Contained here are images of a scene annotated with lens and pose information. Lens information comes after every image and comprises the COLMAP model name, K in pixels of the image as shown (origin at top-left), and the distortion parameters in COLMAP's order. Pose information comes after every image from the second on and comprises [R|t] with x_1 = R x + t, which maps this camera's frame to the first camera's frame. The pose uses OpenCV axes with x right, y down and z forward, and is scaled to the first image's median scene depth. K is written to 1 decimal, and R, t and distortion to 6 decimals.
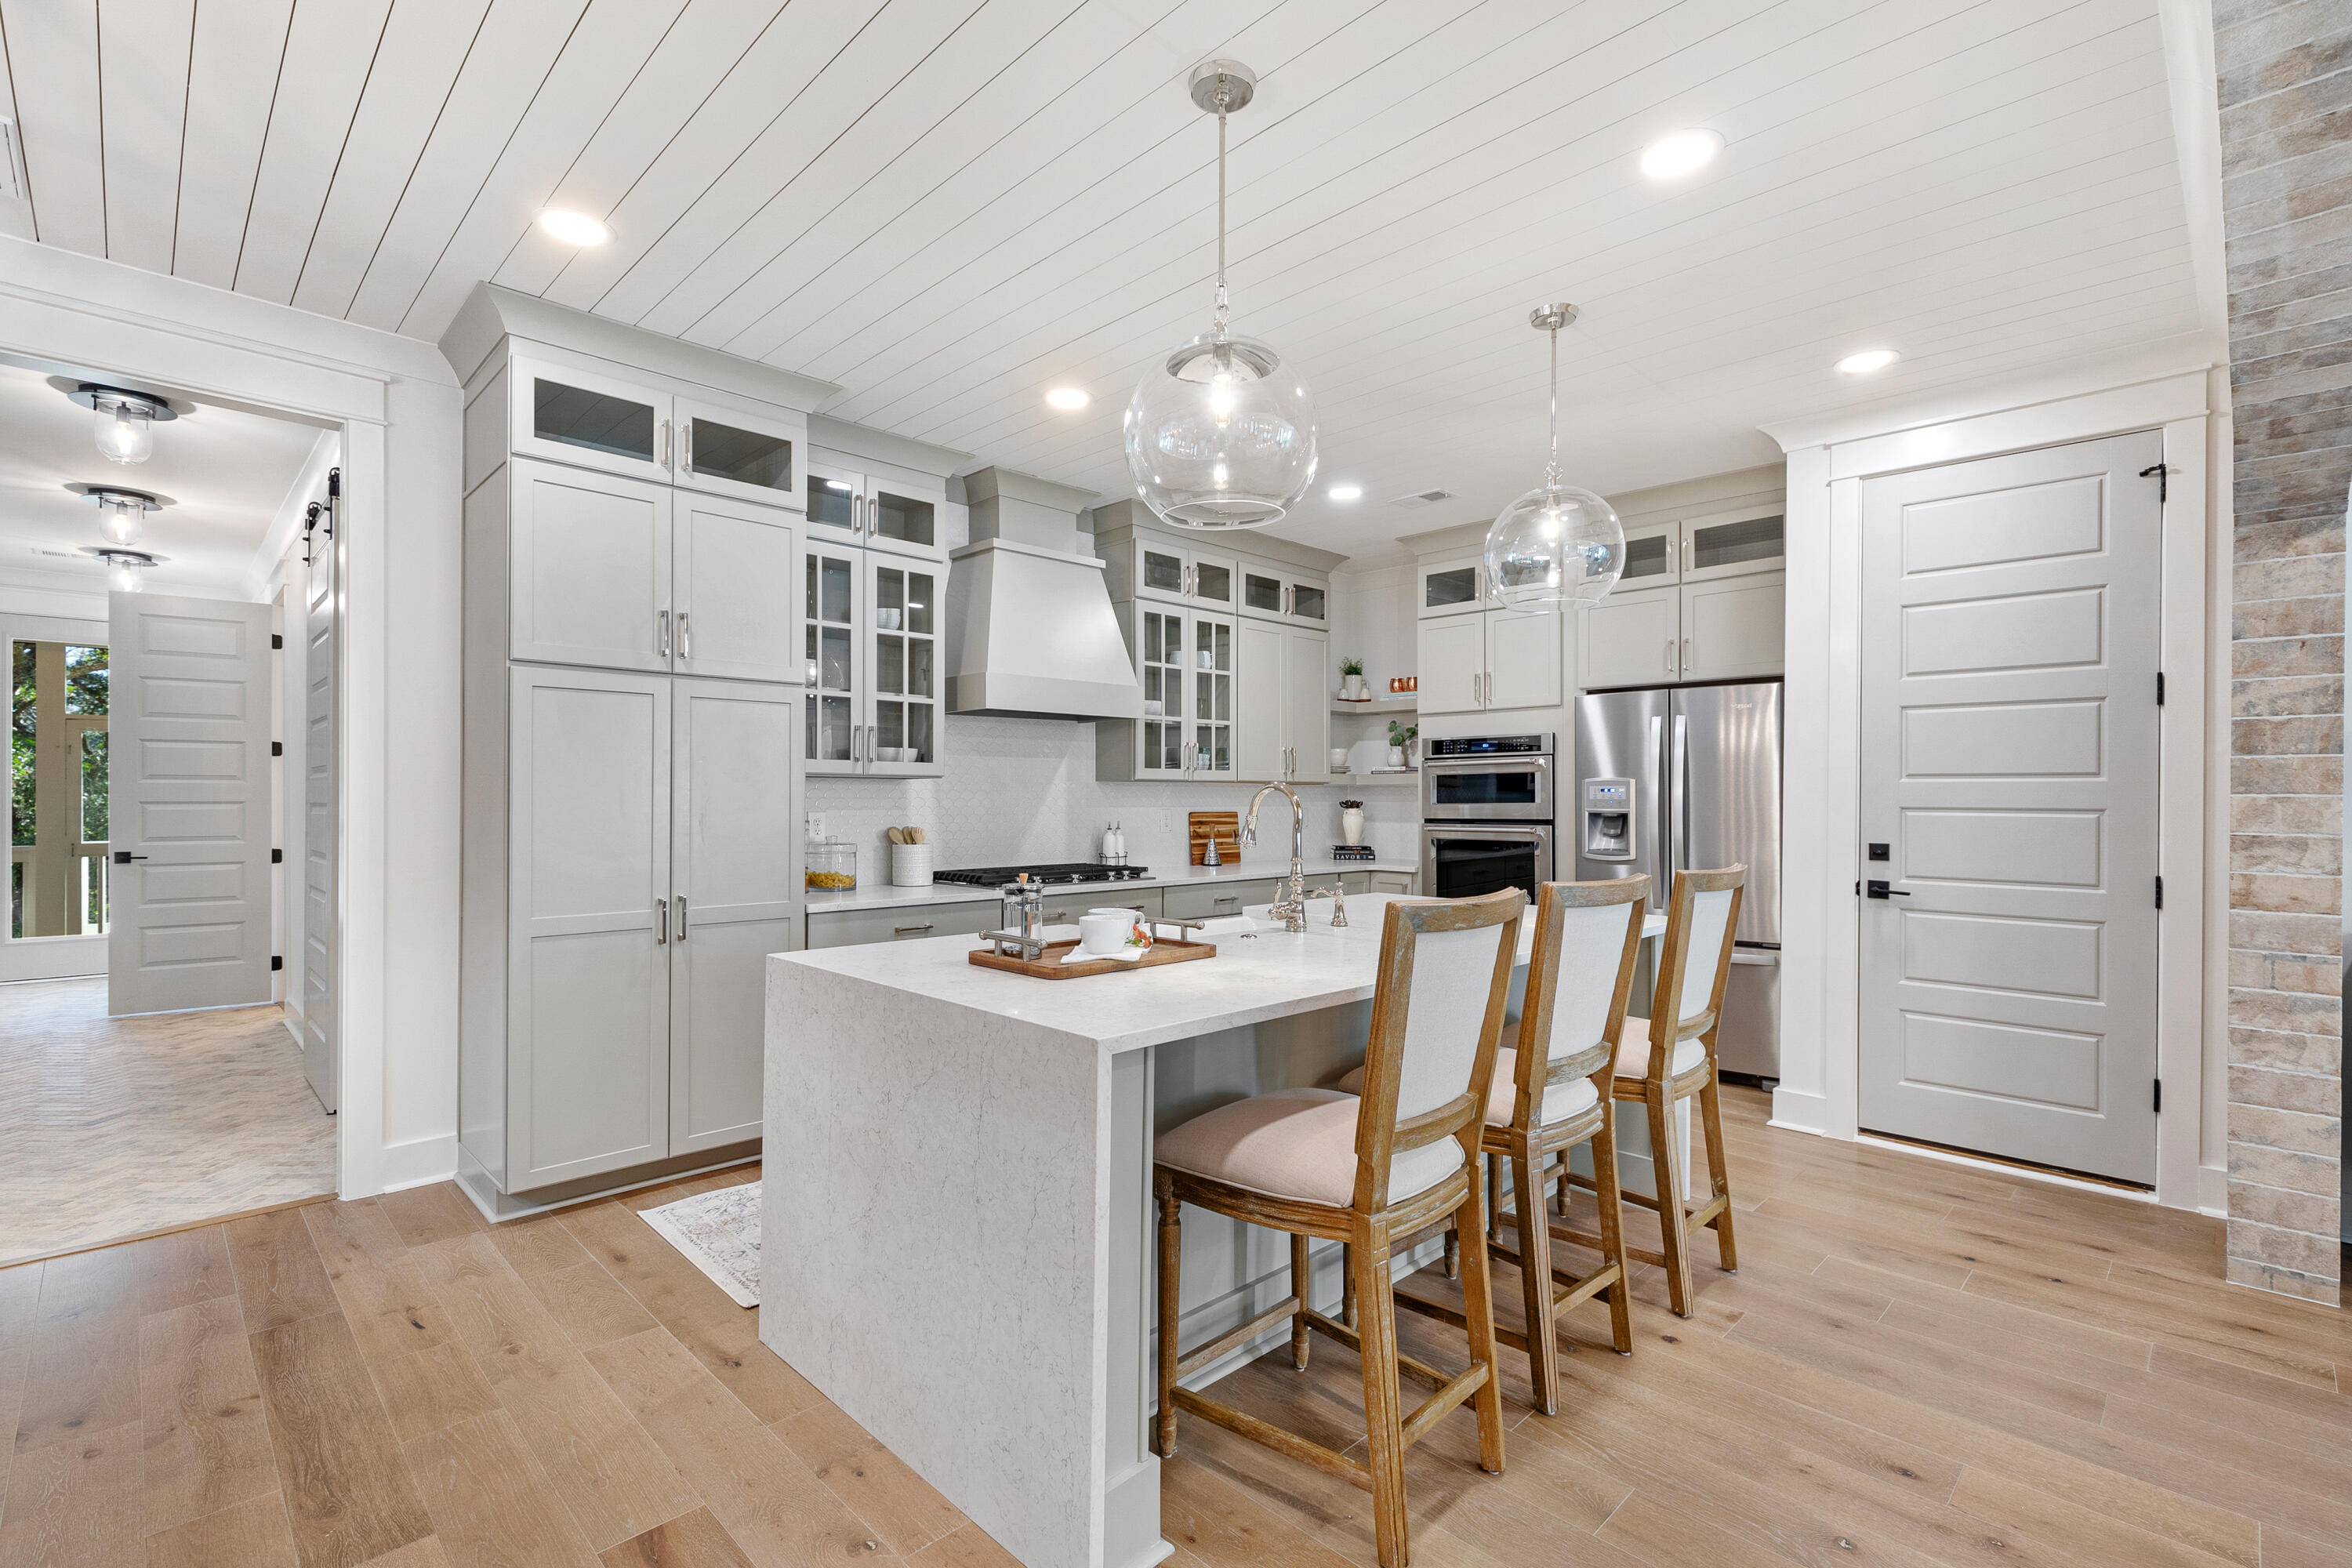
lens RADIAL K [[1059.3, 0, 1166.6], [0, 1059.3, 799.1], [0, 0, 1]] dist [0.006905, -0.000676]
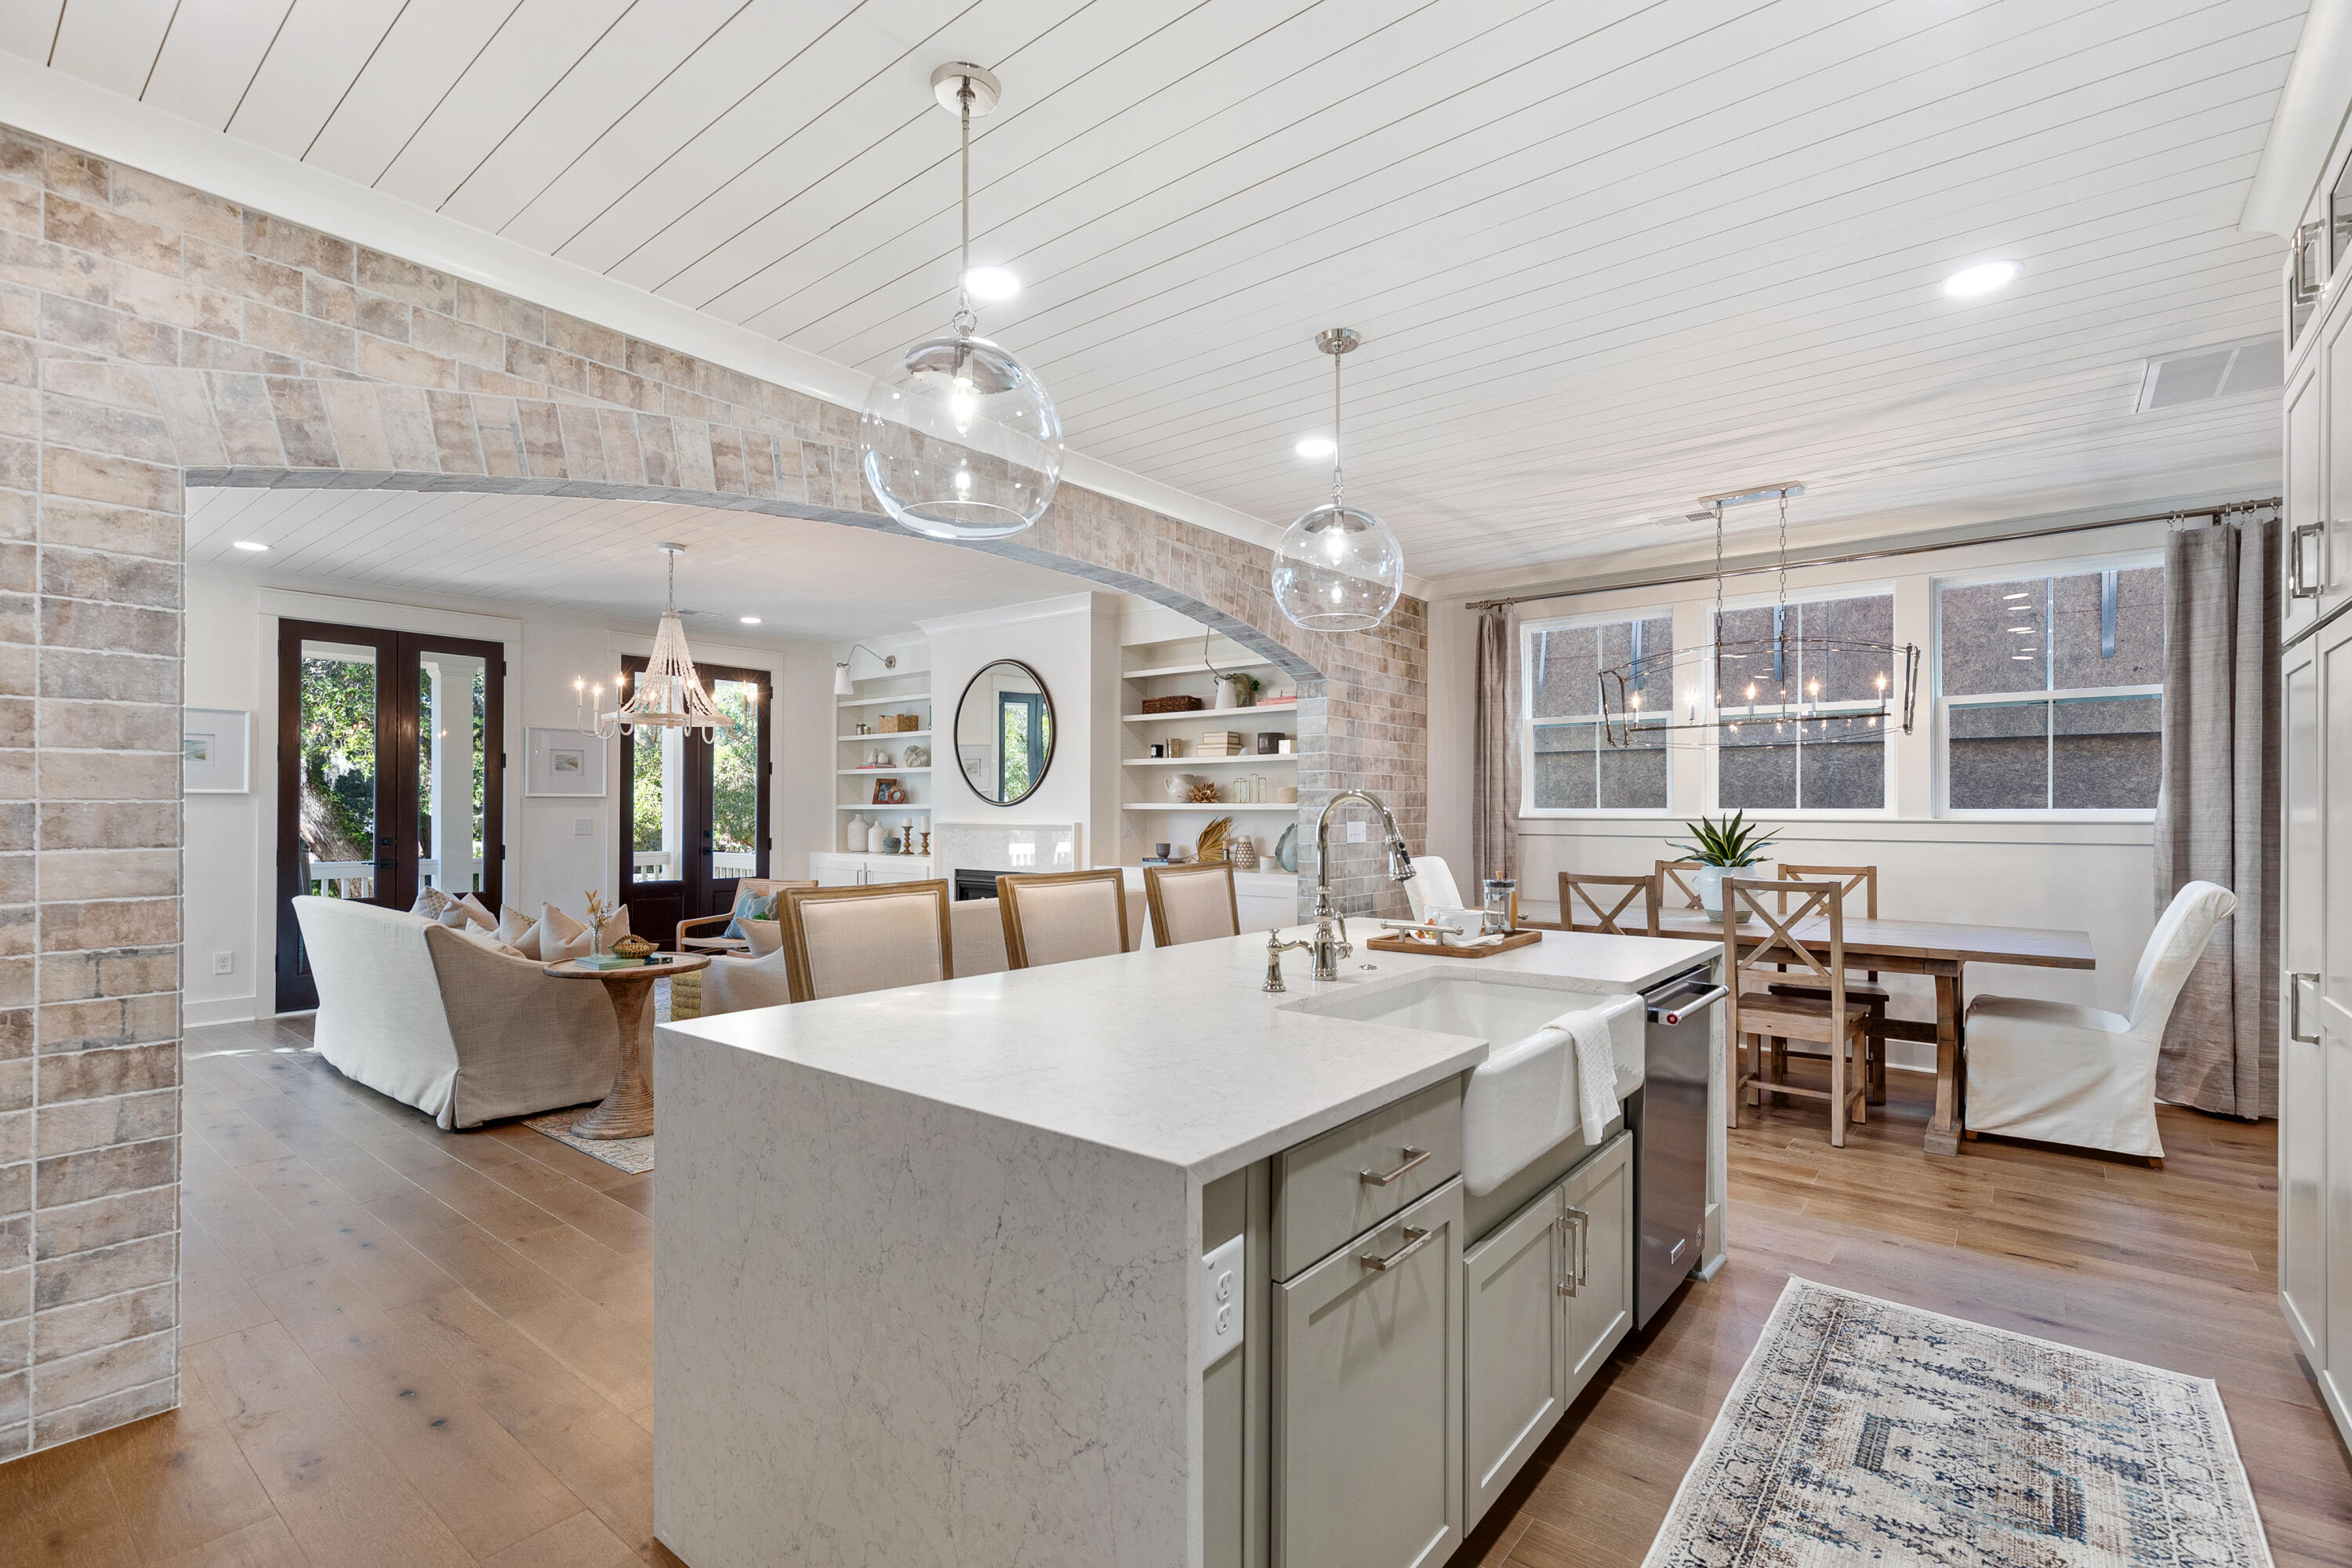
lens RADIAL K [[1059.3, 0, 1177.2], [0, 1059.3, 798.2], [0, 0, 1]] dist [0.006905, -0.000676]
pose [[-0.993164, -0.007854, -0.116463, 0.183164], [-0.006676, 0.999923, -0.010499, -0.001033], [0.116536, -0.009649, -0.993140, 1.003360]]
